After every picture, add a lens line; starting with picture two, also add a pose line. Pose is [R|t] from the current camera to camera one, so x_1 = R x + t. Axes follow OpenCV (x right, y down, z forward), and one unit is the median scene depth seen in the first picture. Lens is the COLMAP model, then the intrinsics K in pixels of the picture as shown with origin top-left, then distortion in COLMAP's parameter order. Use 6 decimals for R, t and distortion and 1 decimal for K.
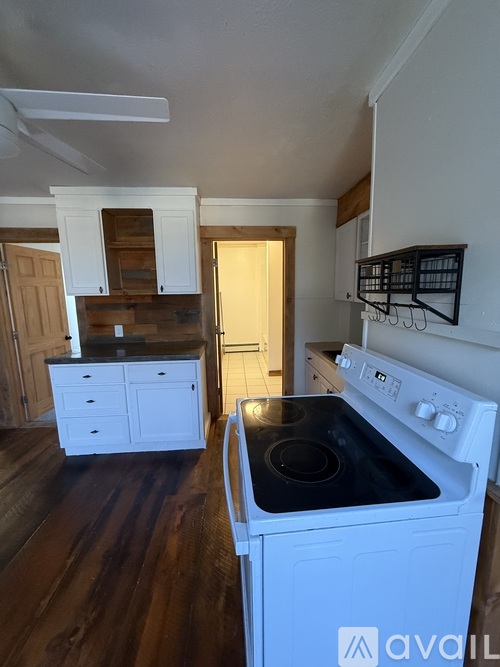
lens RADIAL K [[264.8, 0, 251.0], [0, 264.8, 331.2], [0, 0, 1]] dist [-0.001255, 0.000483]
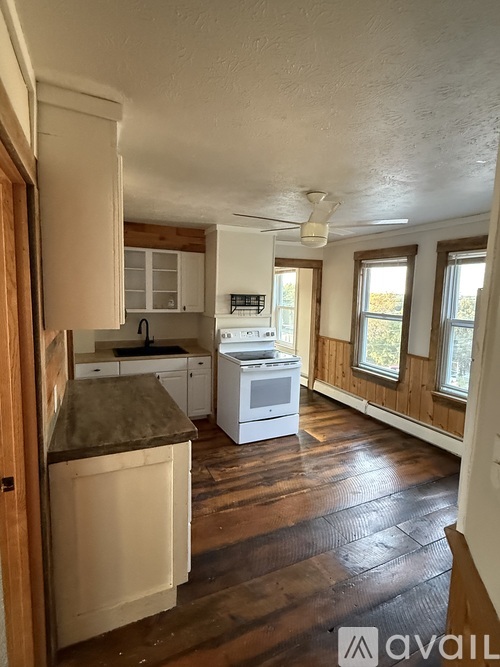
lens RADIAL K [[332.4, 0, 250.0], [0, 332.4, 333.5], [0, 0, 1]] dist [0.000221, 0.000006]
pose [[-0.354846, -0.096208, 0.929962, -1.194699], [0.122017, 0.981418, 0.148089, -0.154525], [-0.926929, 0.166020, -0.336513, 0.880673]]
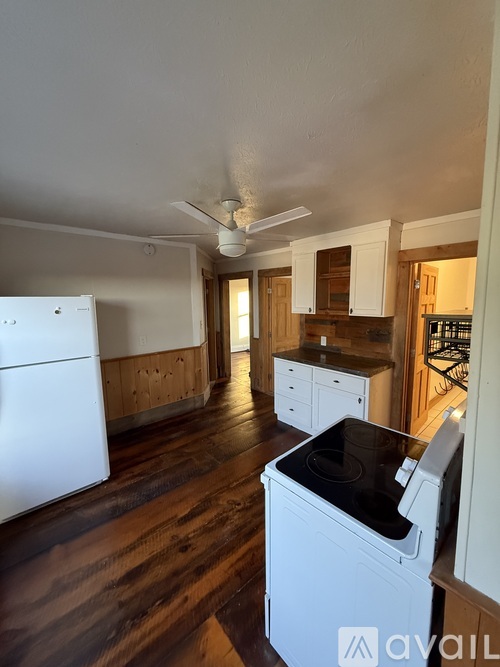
lens RADIAL K [[264.8, 0, 251.0], [0, 264.8, 331.2], [0, 0, 1]] dist [-0.001255, 0.000483]
pose [[0.601733, 0.106938, -0.791506, 0.302521], [-0.121366, 0.991731, 0.041723, -0.059948], [0.789423, 0.070955, 0.609735, -0.056819]]
